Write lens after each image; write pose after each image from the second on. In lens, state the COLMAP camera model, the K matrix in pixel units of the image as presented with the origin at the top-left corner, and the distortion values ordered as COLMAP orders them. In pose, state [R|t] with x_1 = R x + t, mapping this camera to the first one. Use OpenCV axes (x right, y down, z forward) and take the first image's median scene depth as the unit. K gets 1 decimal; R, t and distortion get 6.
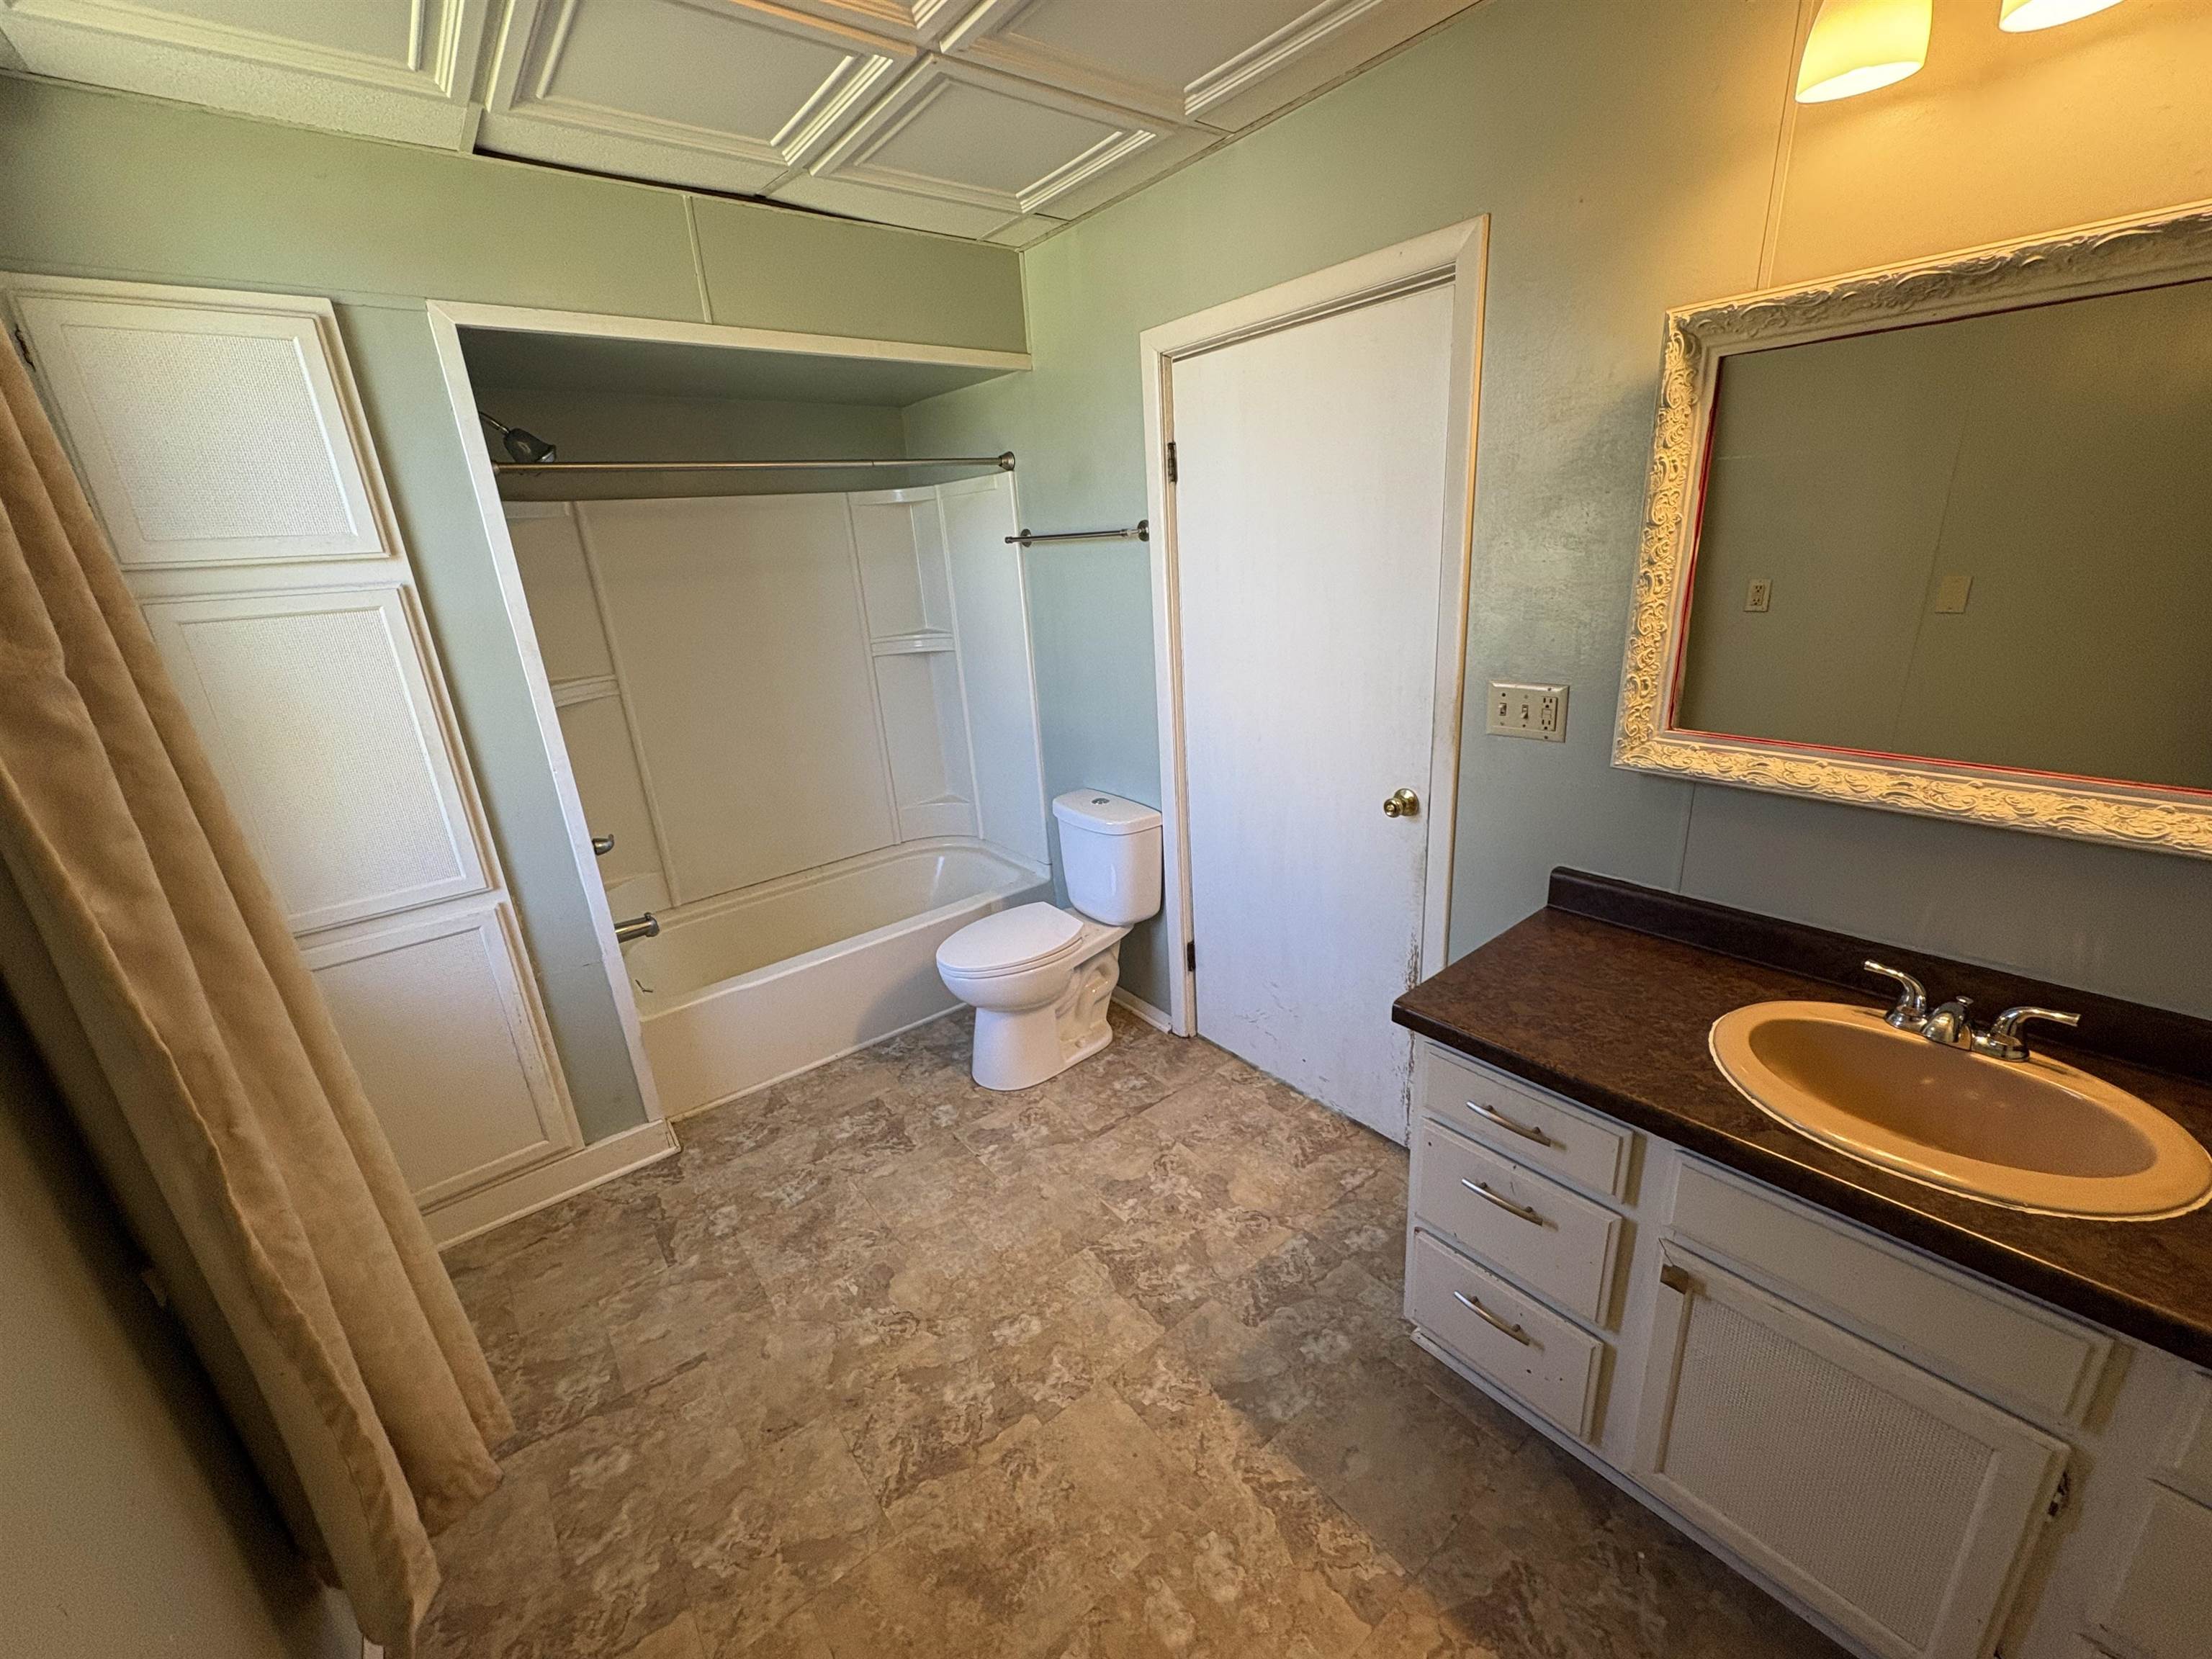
lens RADIAL K [[876.3, 0, 1116.5], [0, 876.3, 830.0], [0, 0, 1]] dist [-0.001635, -0.000322]
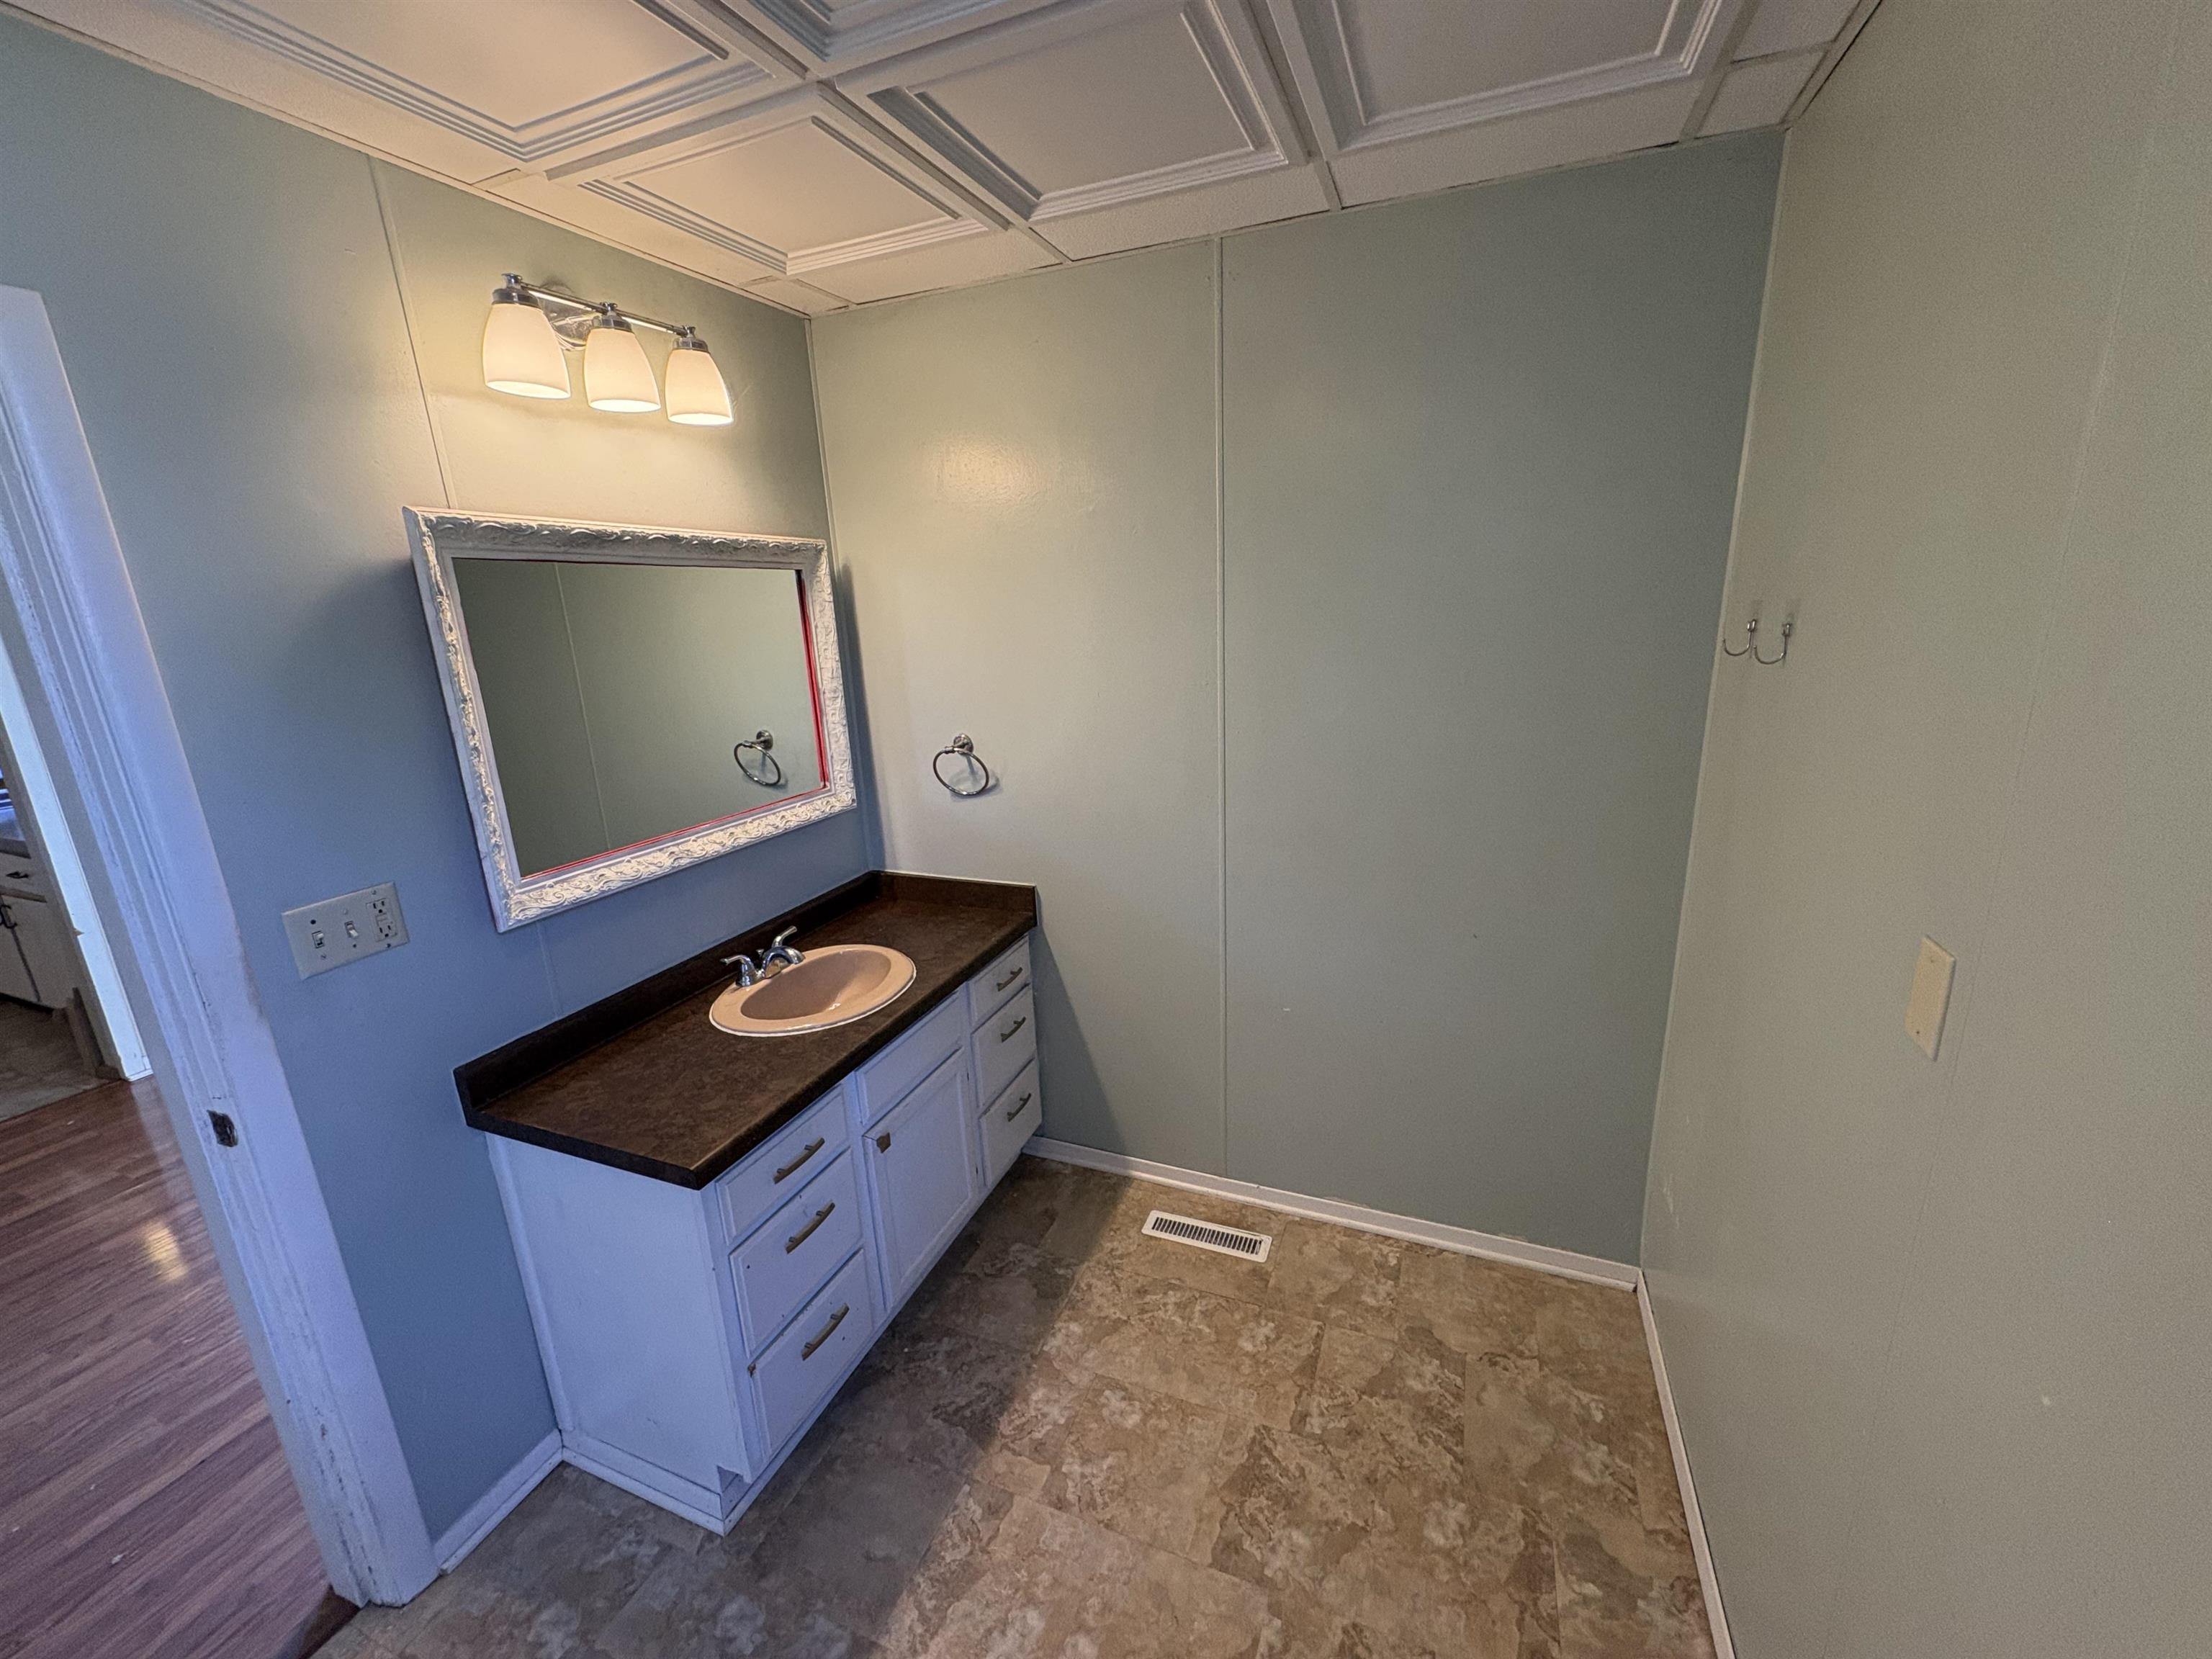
lens RADIAL K [[876.3, 0, 1107.9], [0, 876.3, 827.8], [0, 0, 1]] dist [-0.001635, -0.000322]
pose [[-0.483341, -0.134218, 0.865082, -0.708415], [0.345219, 0.878877, 0.329240, -0.303931], [-0.804491, 0.457778, -0.378463, 0.875151]]
